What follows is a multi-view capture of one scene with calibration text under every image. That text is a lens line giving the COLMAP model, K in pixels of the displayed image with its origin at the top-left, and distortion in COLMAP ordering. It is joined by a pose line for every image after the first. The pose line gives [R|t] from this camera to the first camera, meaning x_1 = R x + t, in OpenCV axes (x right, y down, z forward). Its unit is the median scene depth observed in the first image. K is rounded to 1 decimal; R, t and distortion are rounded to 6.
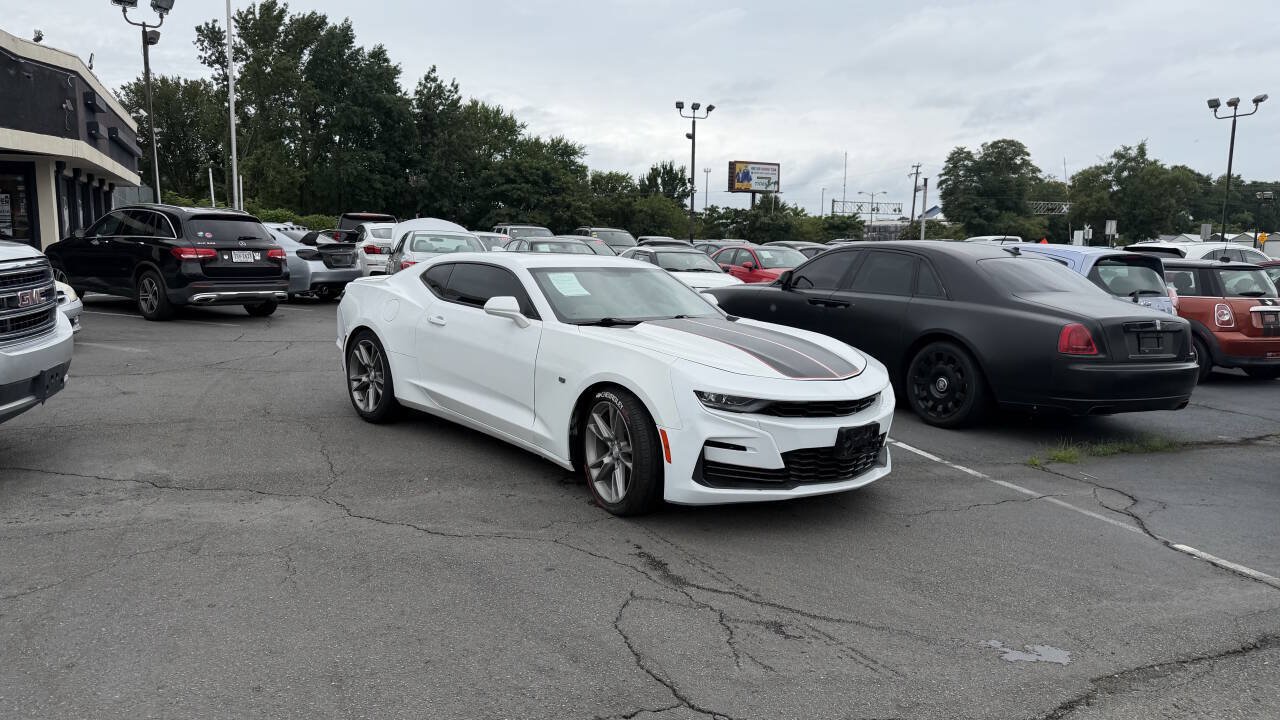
lens RADIAL K [[896.9, 0, 634.9], [0, 896.9, 373.3], [0, 0, 1]] dist [0.098001, -0.142728]
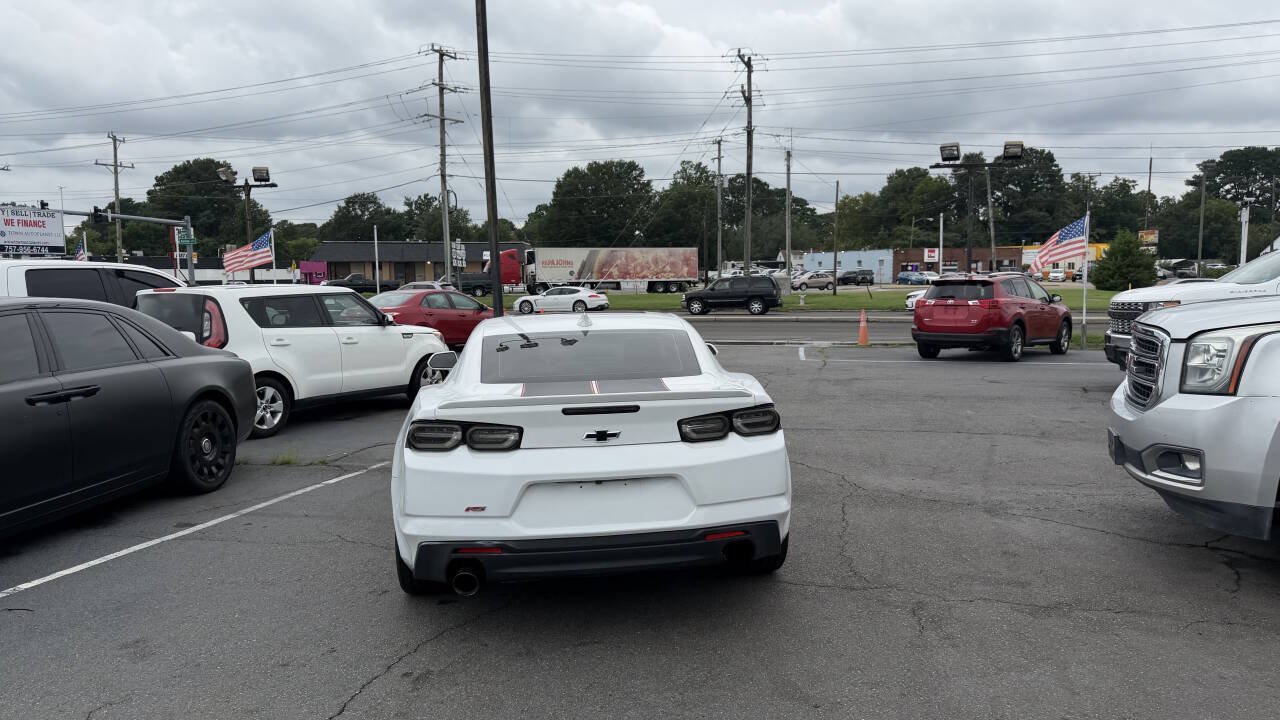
lens RADIAL K [[895.3, 0, 639.6], [0, 895.3, 383.2], [0, 0, 1]] dist [0.118844, -0.176278]
pose [[-0.810346, -0.076635, 0.580918, -0.094510], [0.085438, 0.965361, 0.246532, -0.040801], [-0.579689, 0.249409, -0.775729, 0.243956]]
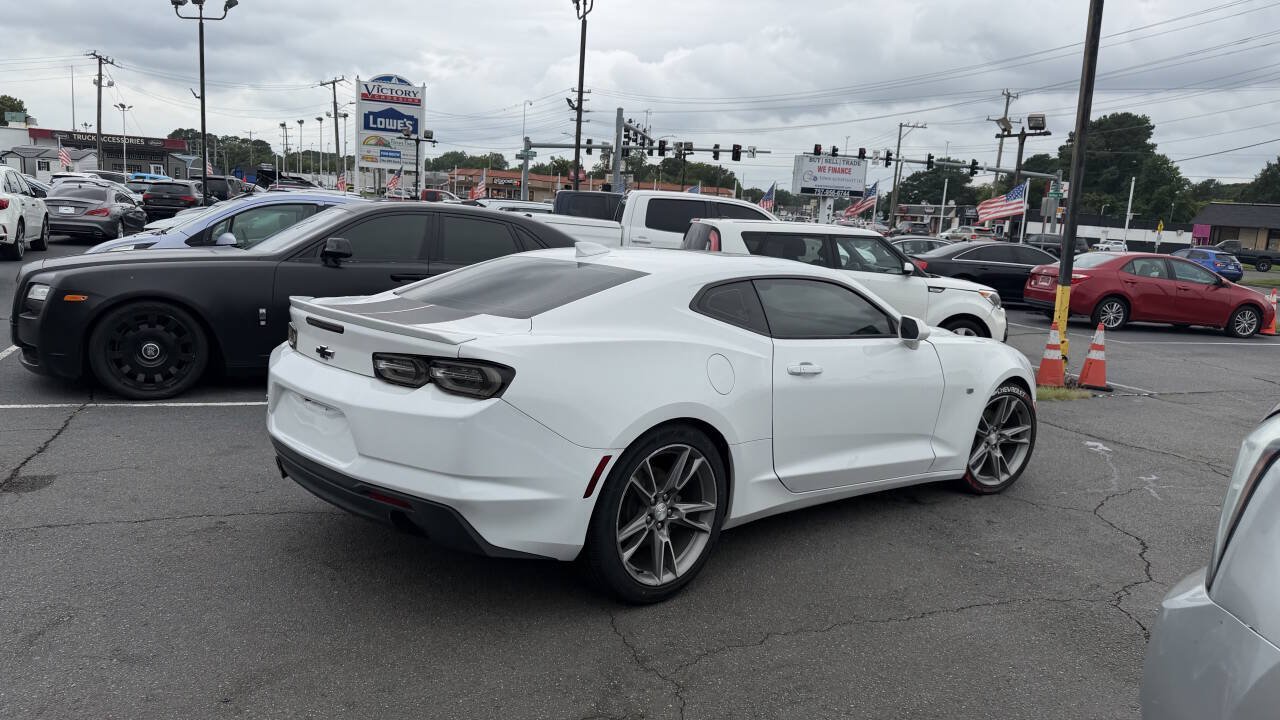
lens RADIAL K [[890.1, 0, 640.0], [0, 890.1, 360.0], [0, 0, 1]] dist [0.105646, -0.143289]
pose [[-0.005008, -0.183652, 0.982979, -0.120693], [0.083795, 0.979457, 0.183421, -0.027445], [-0.996470, 0.083287, 0.010484, 0.155505]]
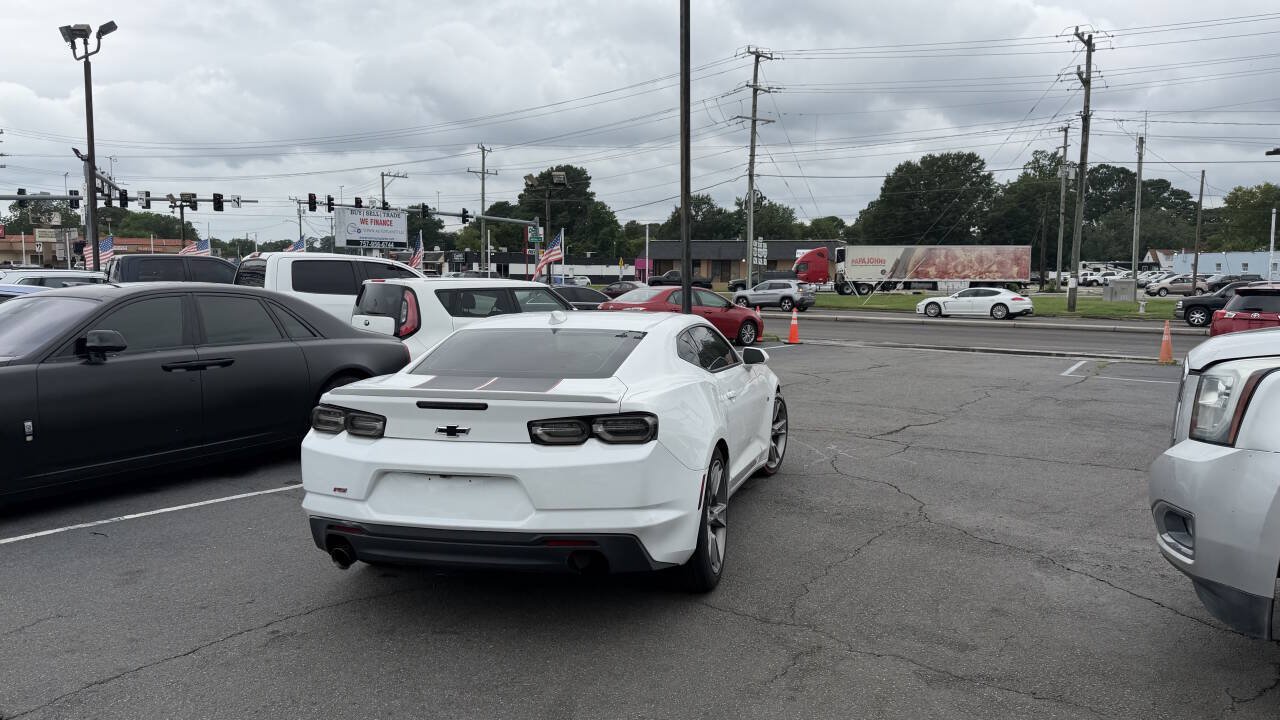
lens RADIAL K [[896.9, 0, 634.9], [0, 896.9, 373.3], [0, 0, 1]] dist [0.098001, -0.142728]
pose [[-0.549352, -0.113341, 0.827868, -0.122926], [0.106487, 0.973184, 0.203898, -0.036790], [-0.828778, 0.200169, -0.522551, 0.212194]]
